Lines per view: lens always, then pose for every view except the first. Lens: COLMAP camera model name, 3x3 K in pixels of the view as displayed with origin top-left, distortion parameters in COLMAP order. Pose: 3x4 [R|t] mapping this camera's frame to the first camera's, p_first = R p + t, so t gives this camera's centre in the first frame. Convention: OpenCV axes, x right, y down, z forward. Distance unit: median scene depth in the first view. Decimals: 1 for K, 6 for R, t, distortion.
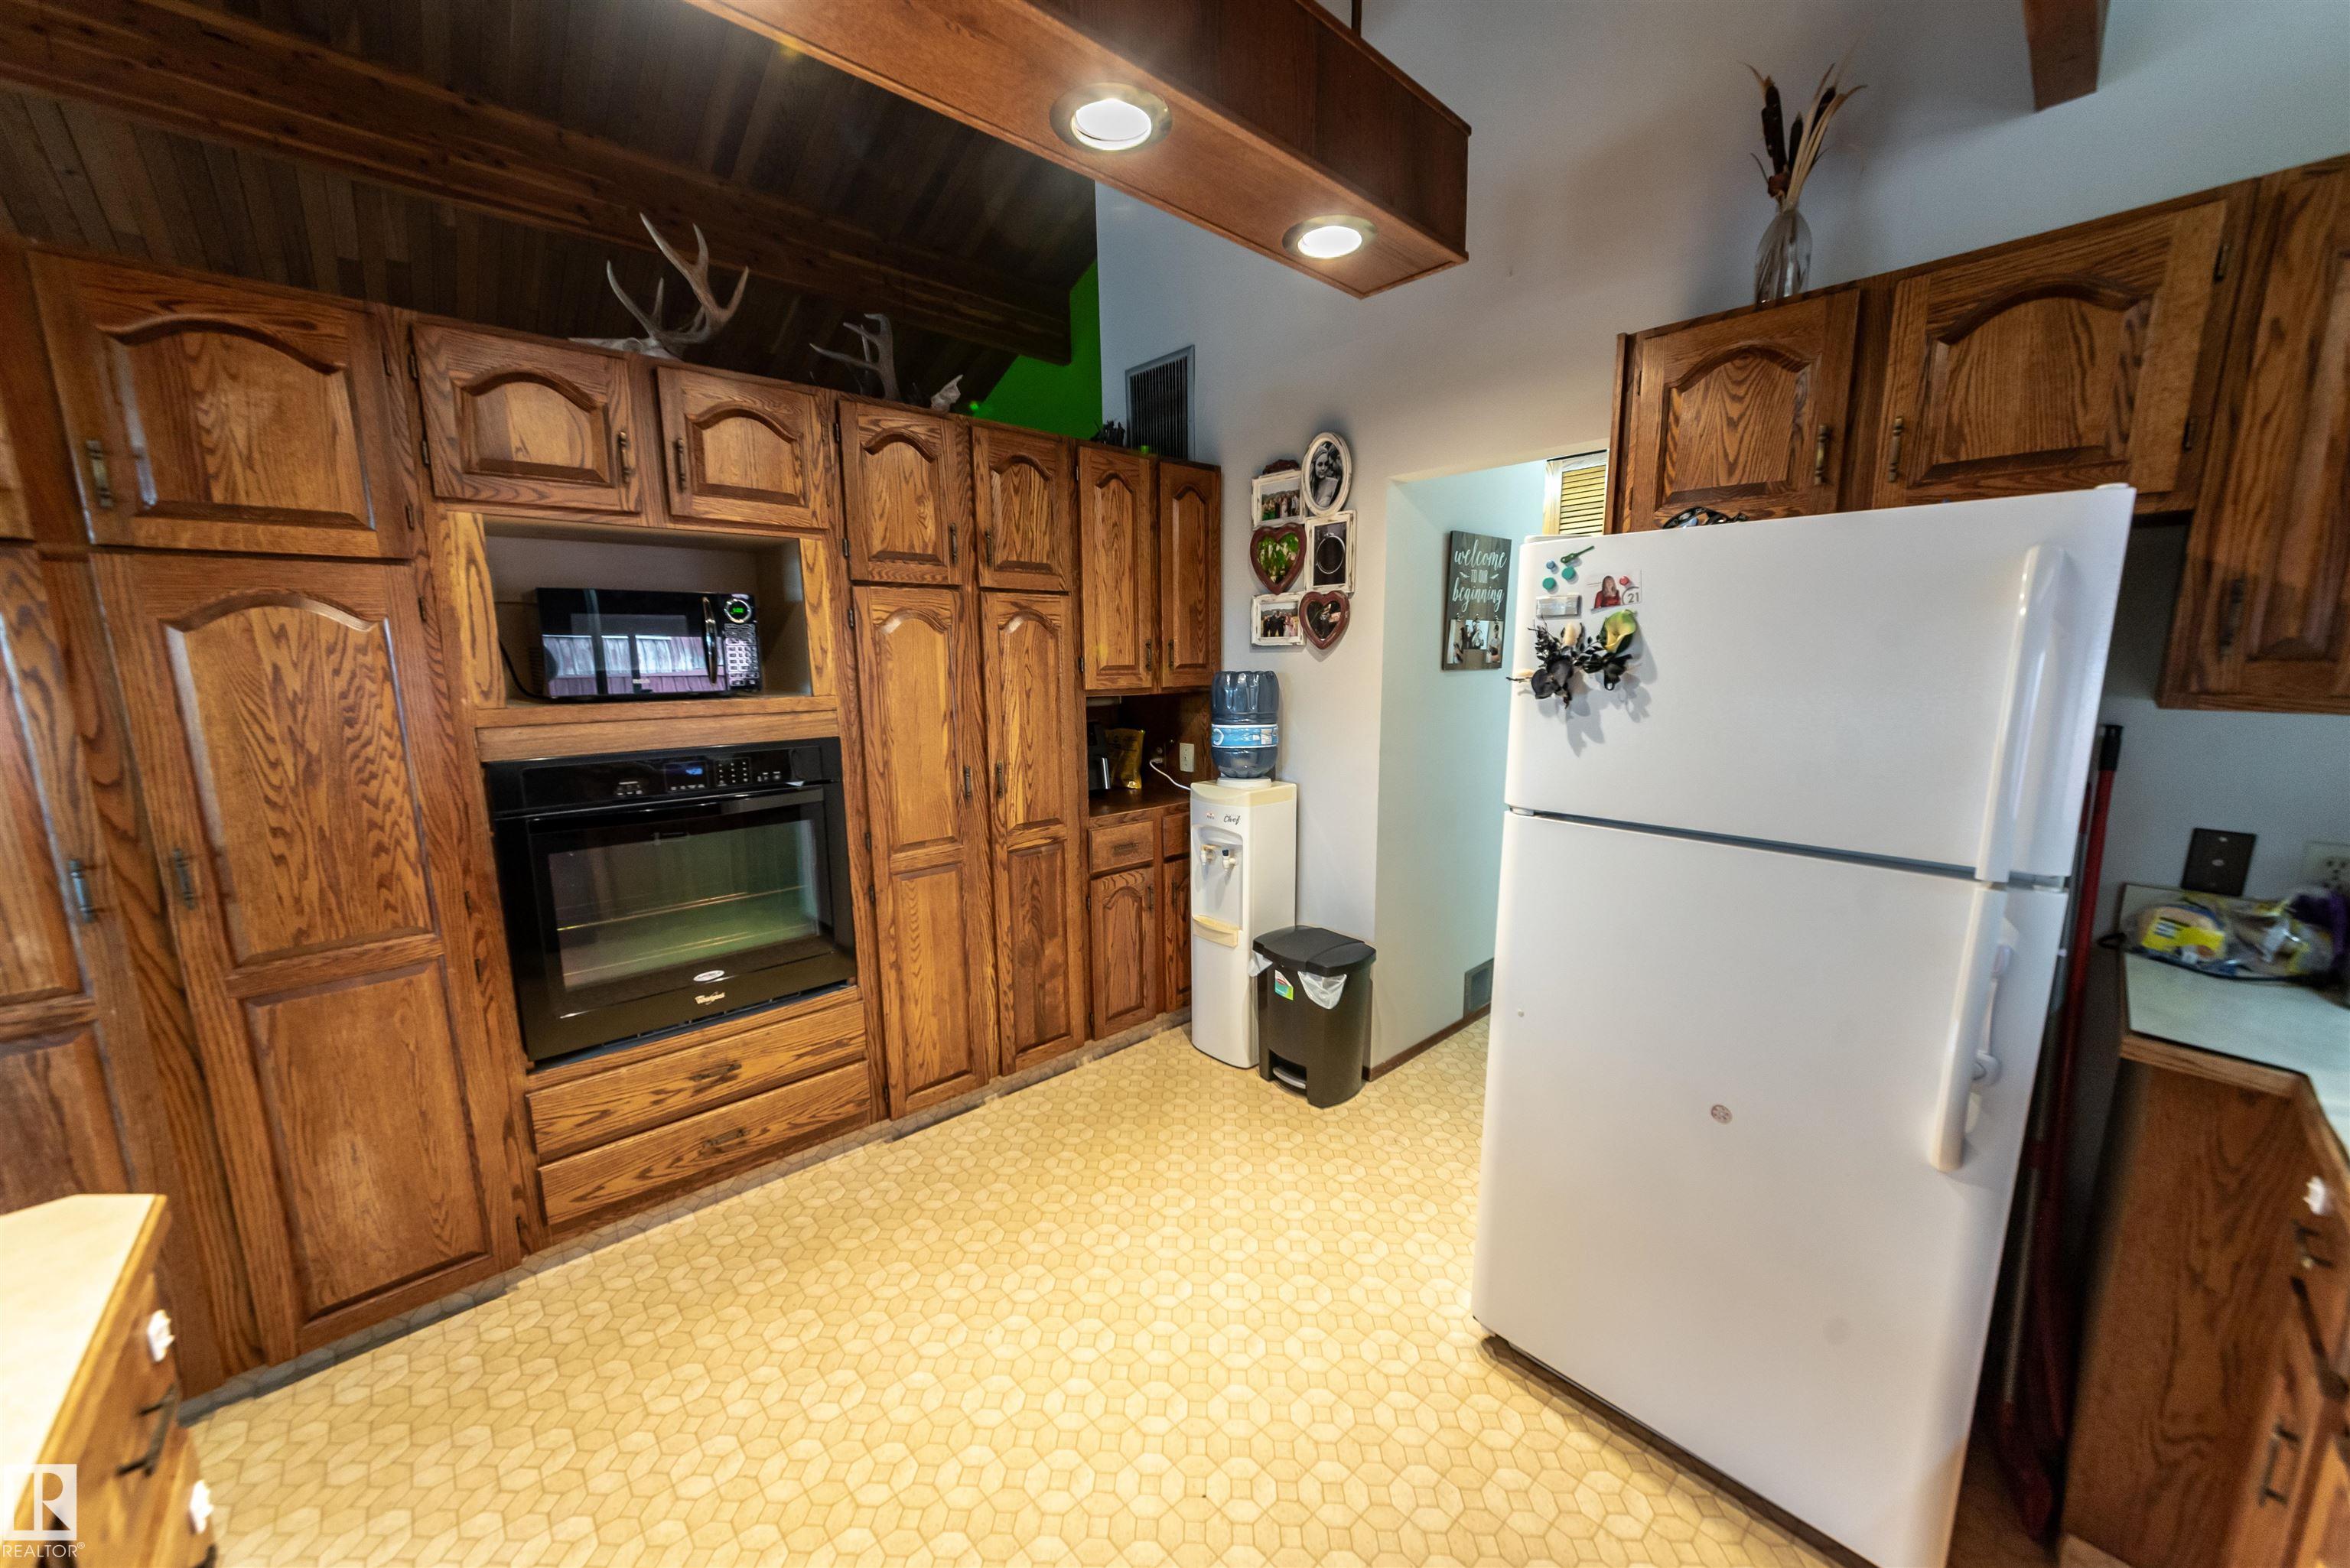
lens RADIAL K [[839.8, 0, 1180.2], [0, 839.8, 792.5], [0, 0, 1]] dist [-0.007276, 0.003045]
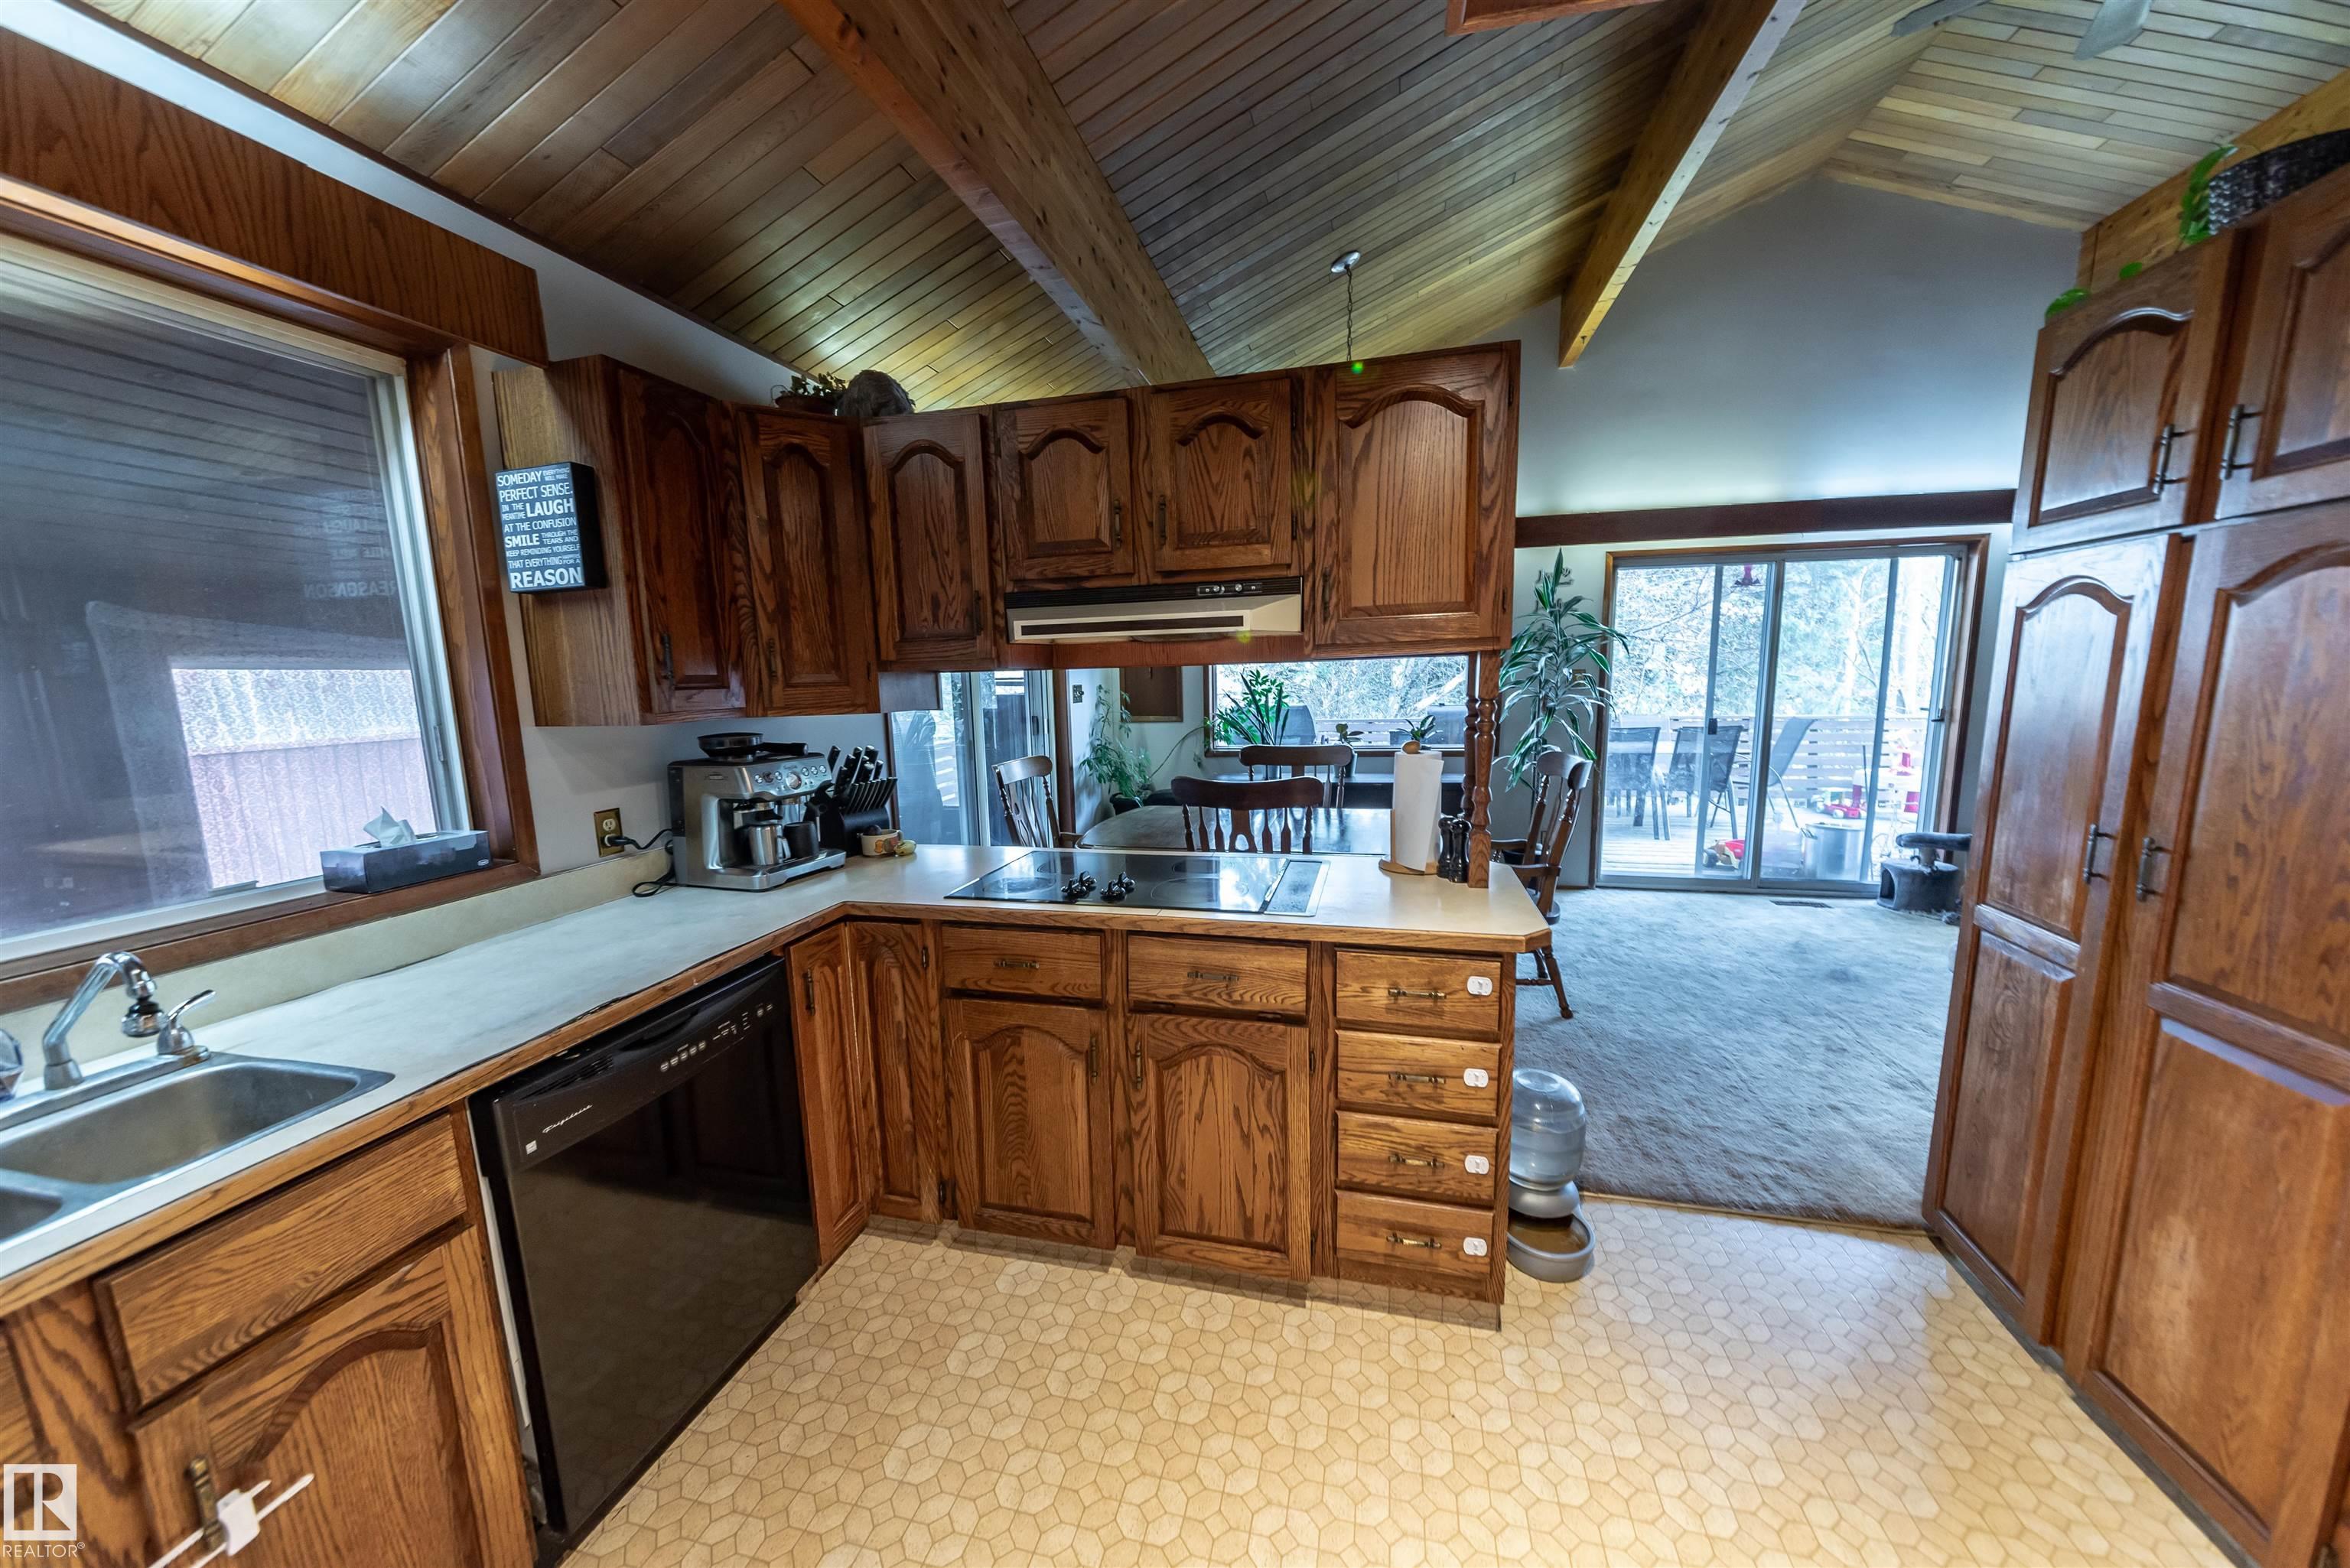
lens RADIAL K [[820.7, 0, 1174.1], [0, 820.7, 791.4], [0, 0, 1]] dist [-0.012154, 0.004317]
pose [[-0.840434, 0.107159, -0.531213, 0.139651], [-0.059952, 0.955851, 0.287670, -0.114230], [0.538587, 0.273615, -0.796906, 0.681862]]
